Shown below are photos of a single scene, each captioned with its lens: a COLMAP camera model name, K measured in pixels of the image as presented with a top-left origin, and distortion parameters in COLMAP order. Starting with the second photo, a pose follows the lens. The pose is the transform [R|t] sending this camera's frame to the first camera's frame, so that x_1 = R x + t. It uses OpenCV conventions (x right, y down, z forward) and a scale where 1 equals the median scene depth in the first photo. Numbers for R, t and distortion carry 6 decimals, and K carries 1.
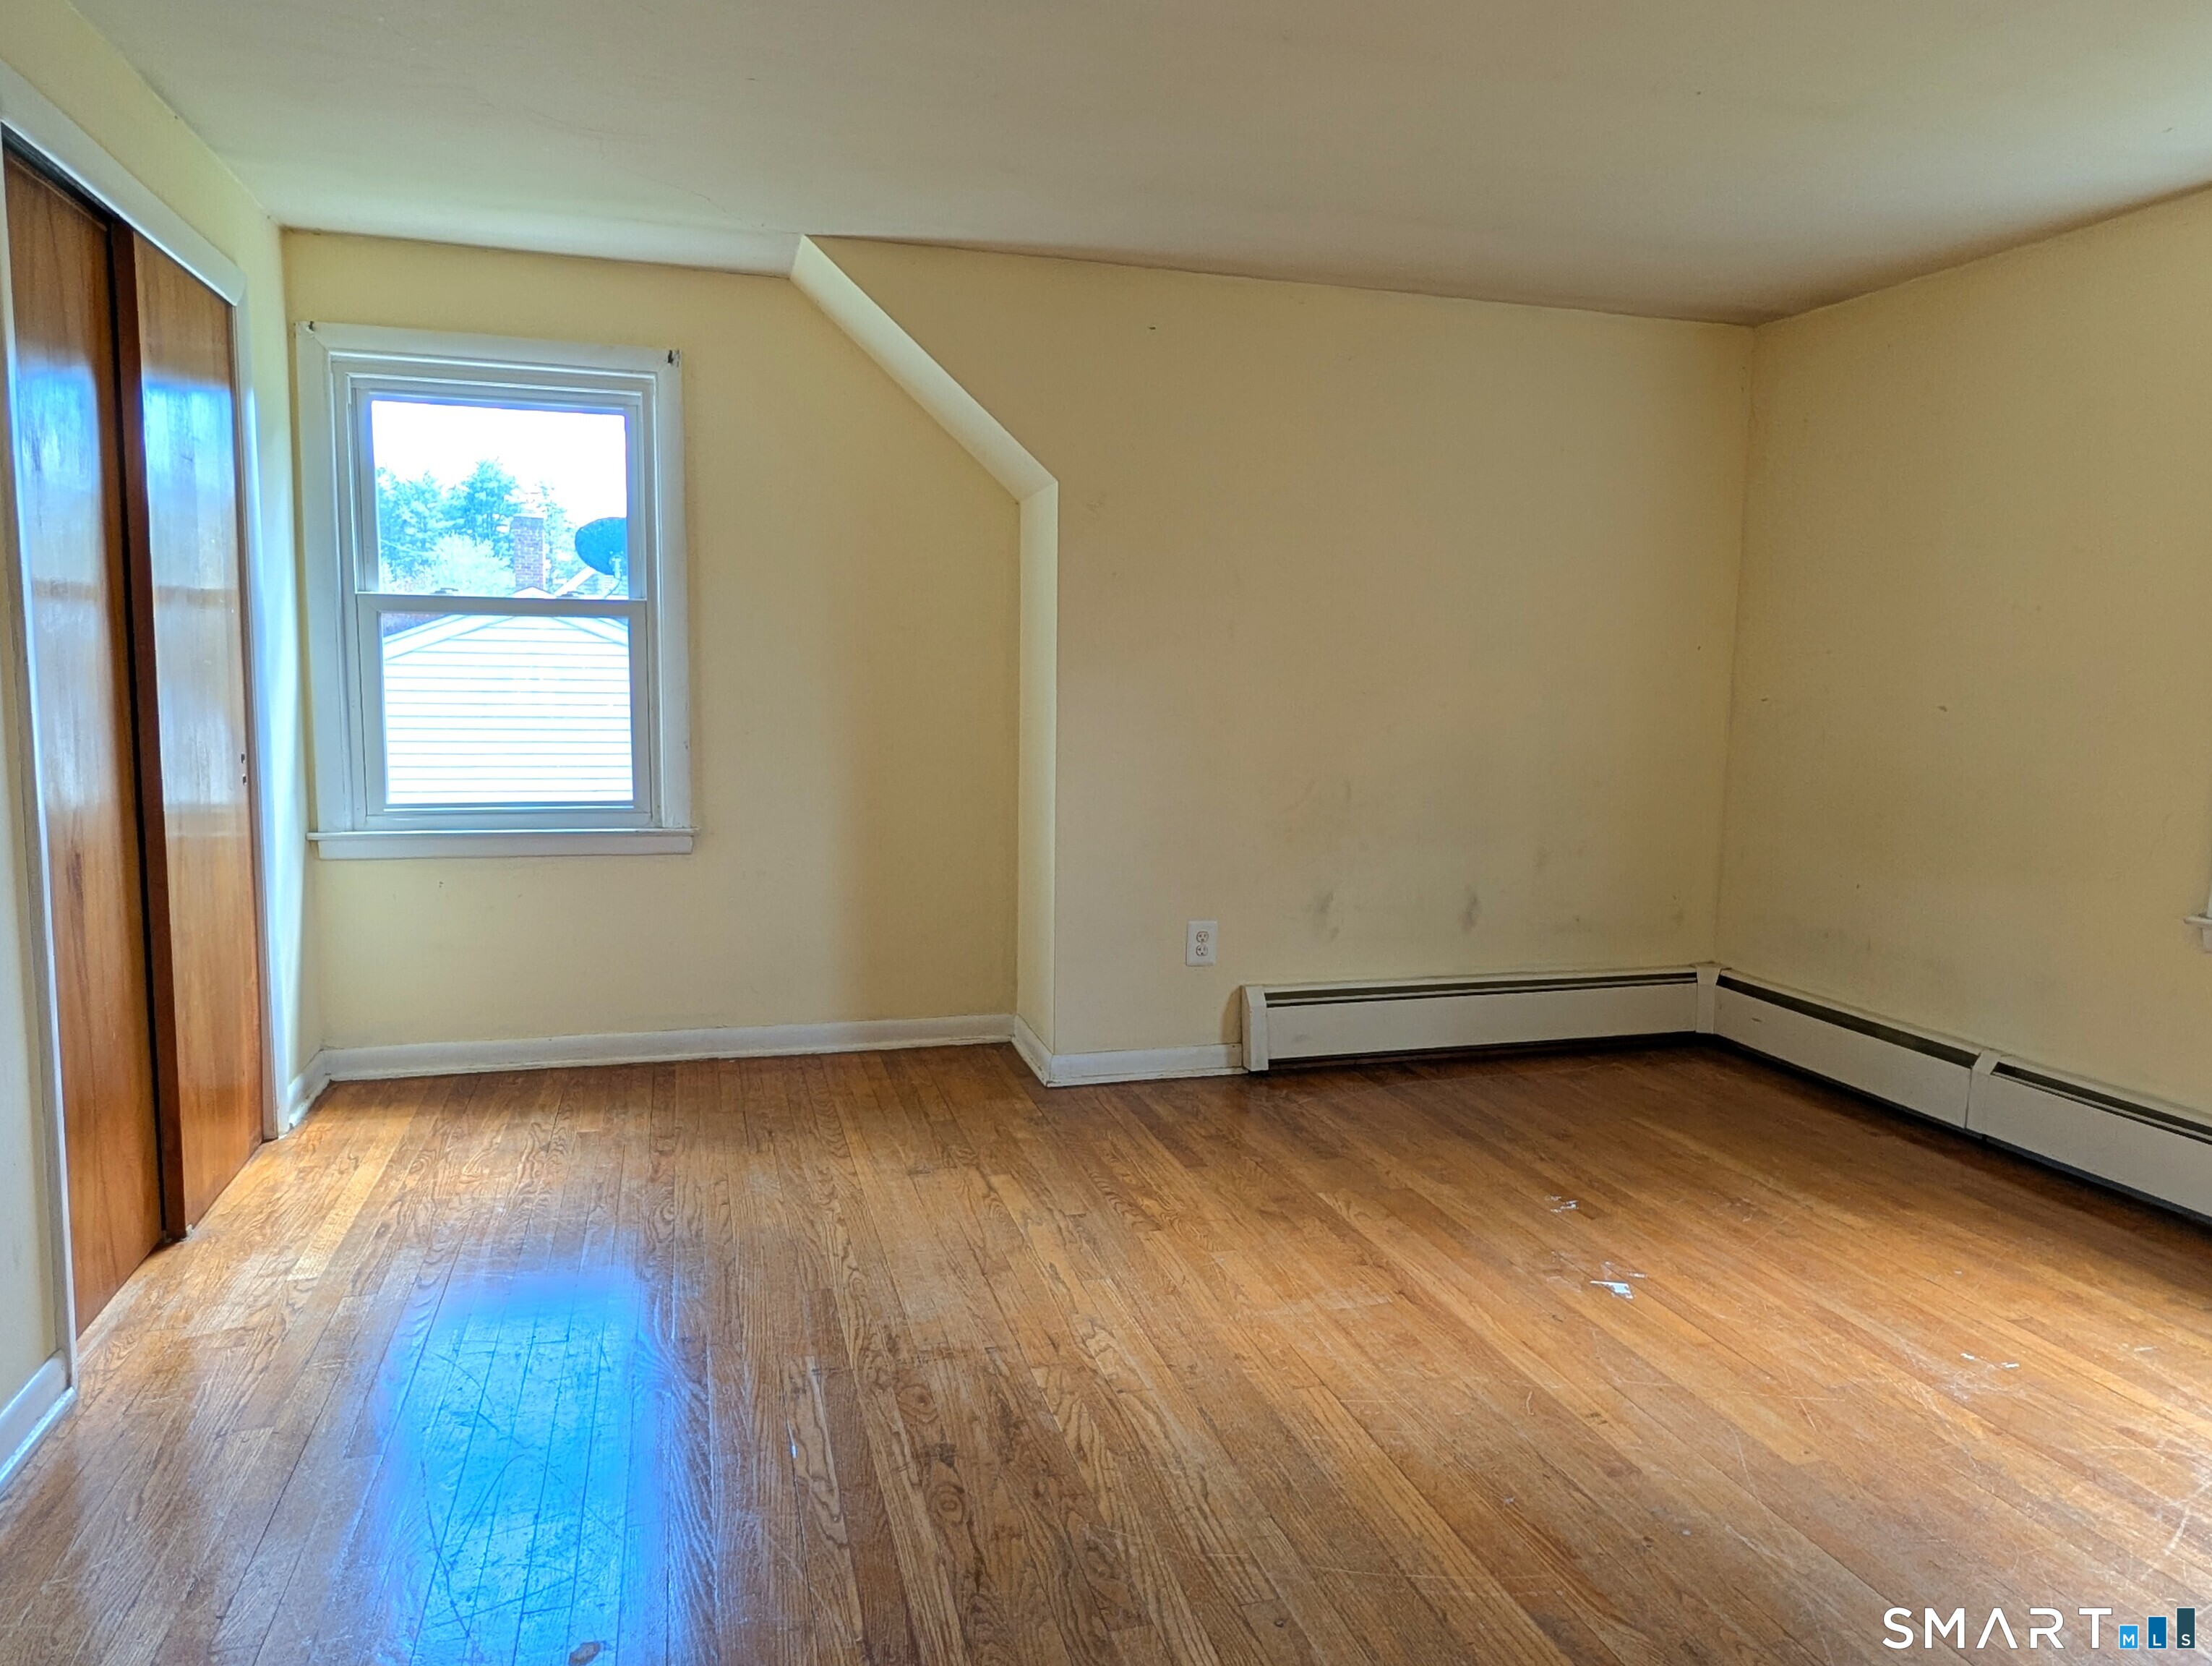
lens RADIAL K [[1453.1, 0, 1107.9], [0, 1453.1, 841.4], [0, 0, 1]] dist [0.001898, -0.000896]
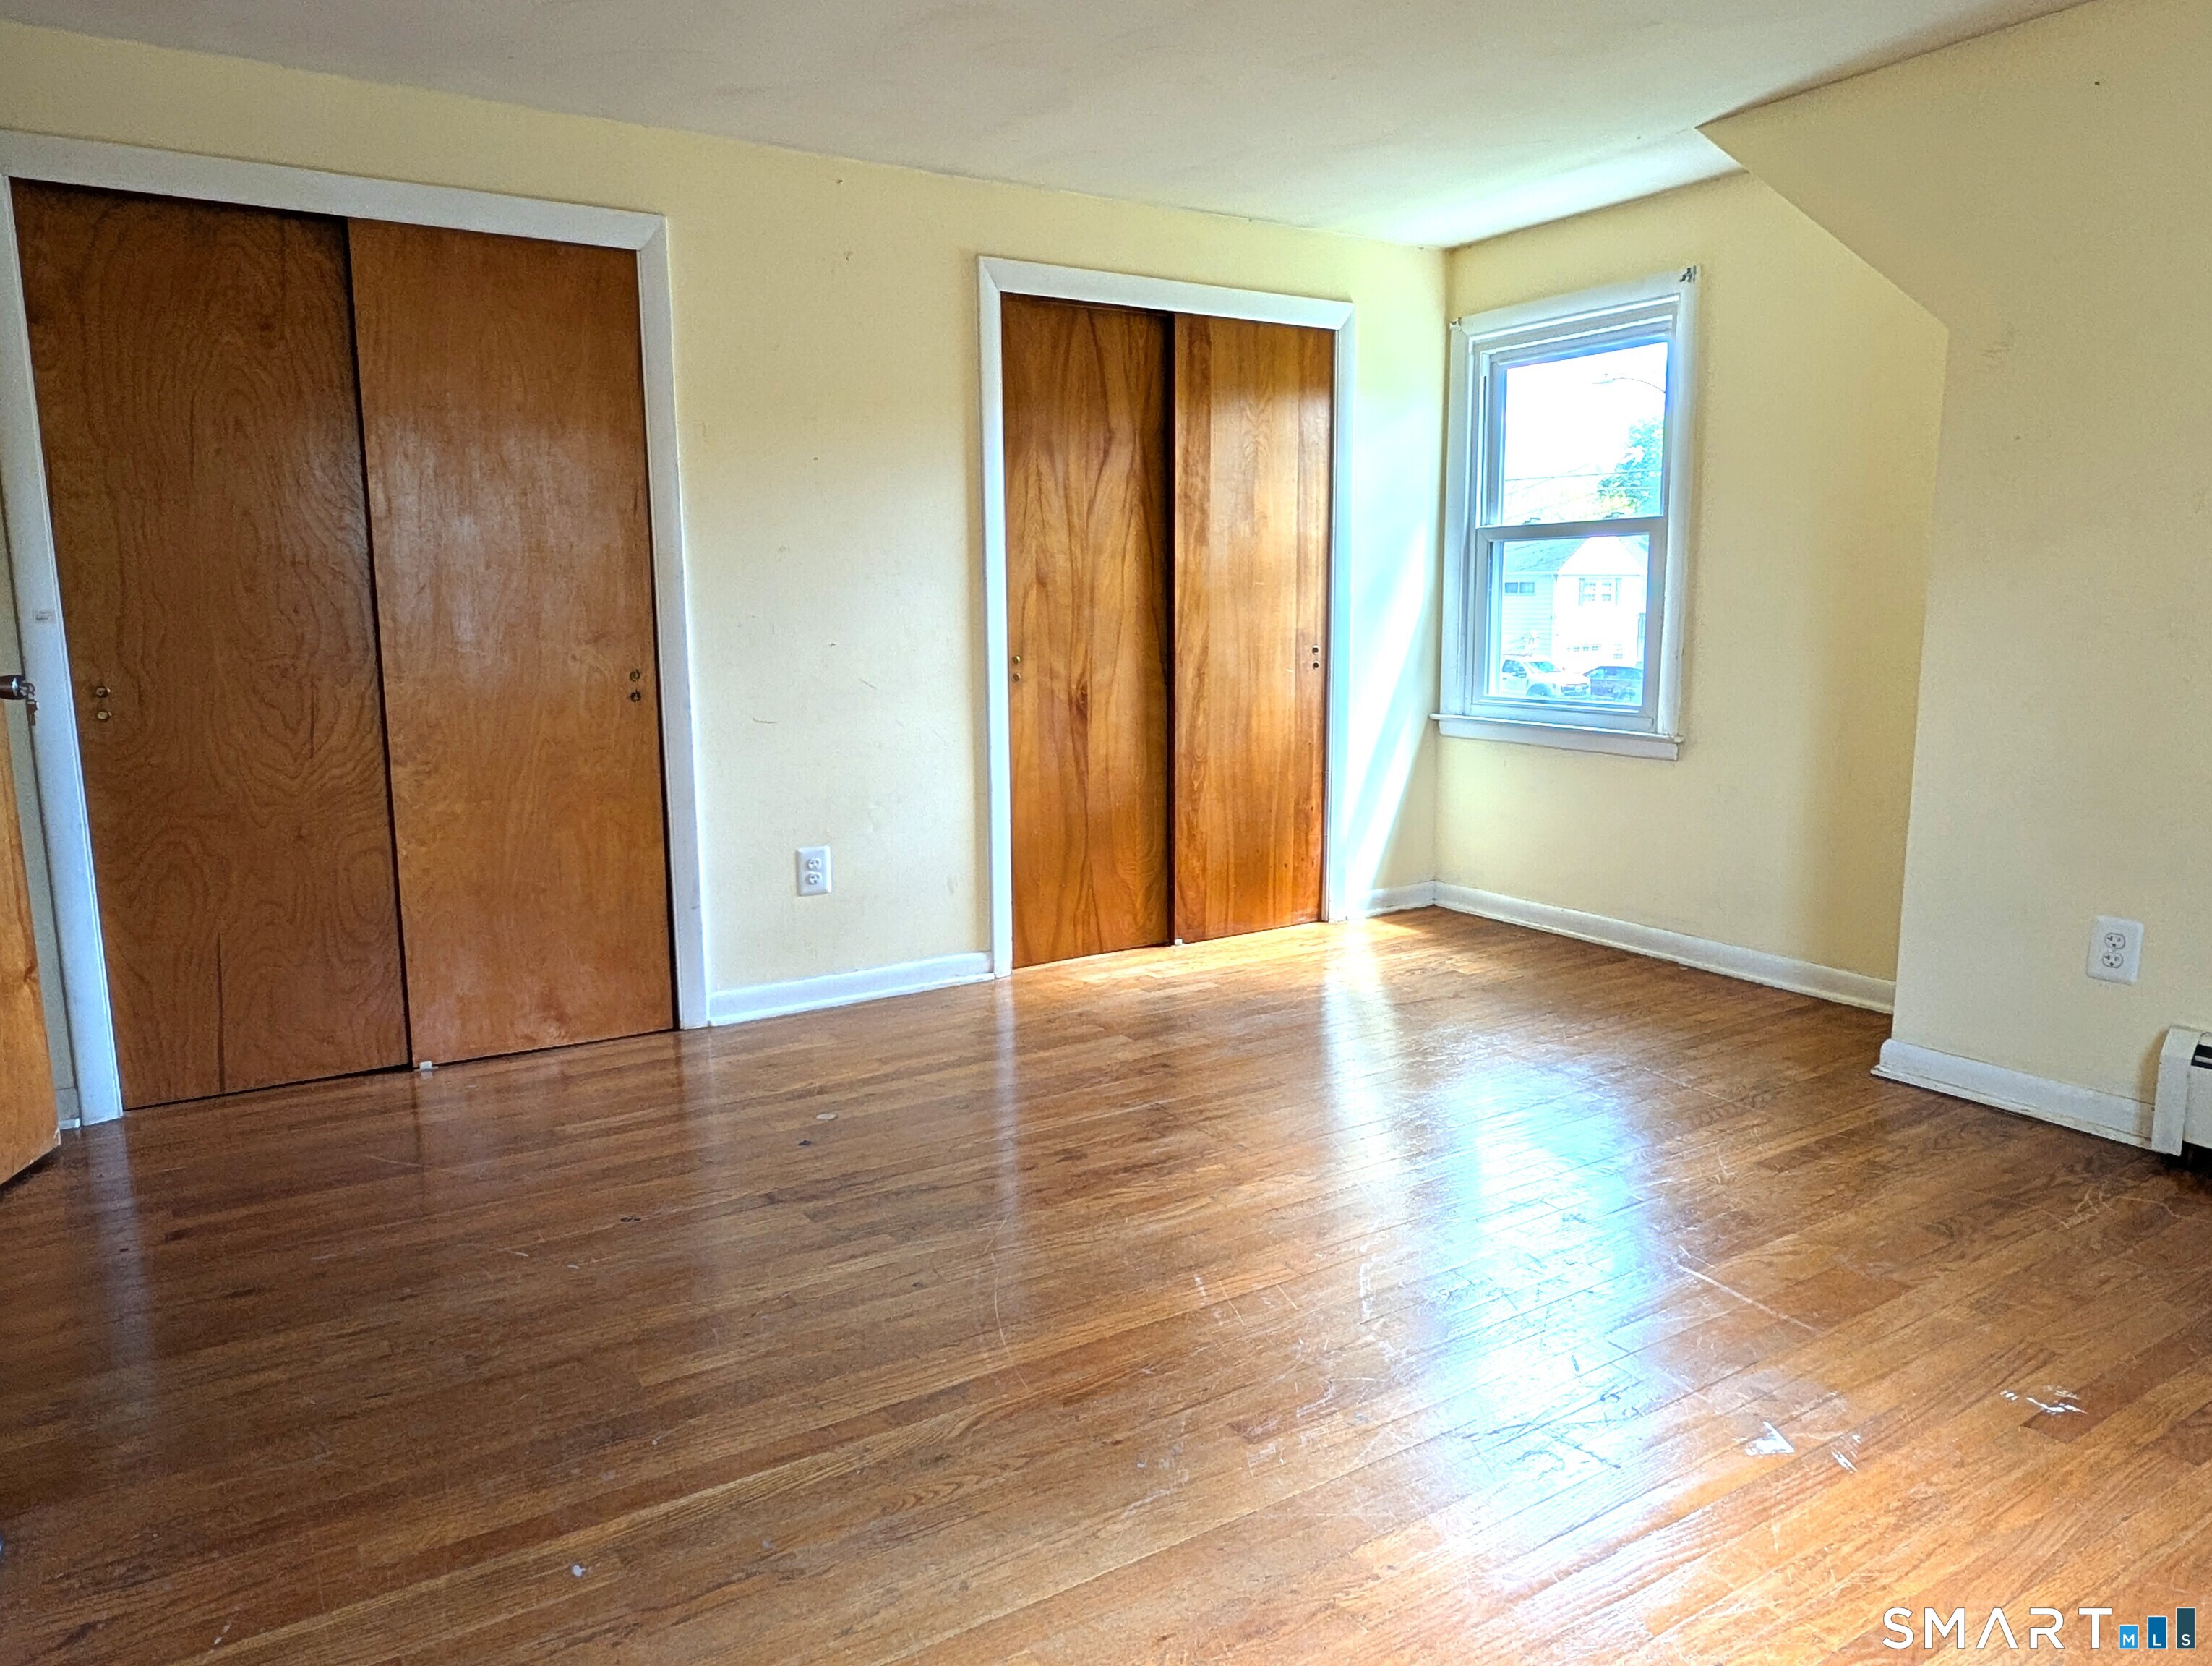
lens RADIAL K [[1453.1, 0, 1107.9], [0, 1453.1, 841.4], [0, 0, 1]] dist [0.001898, -0.000896]
pose [[0.269049, 0.141024, -0.952746, 0.638512], [-0.098537, 0.988062, 0.118425, -0.018522], [0.958072, 0.062019, 0.279733, 0.351910]]
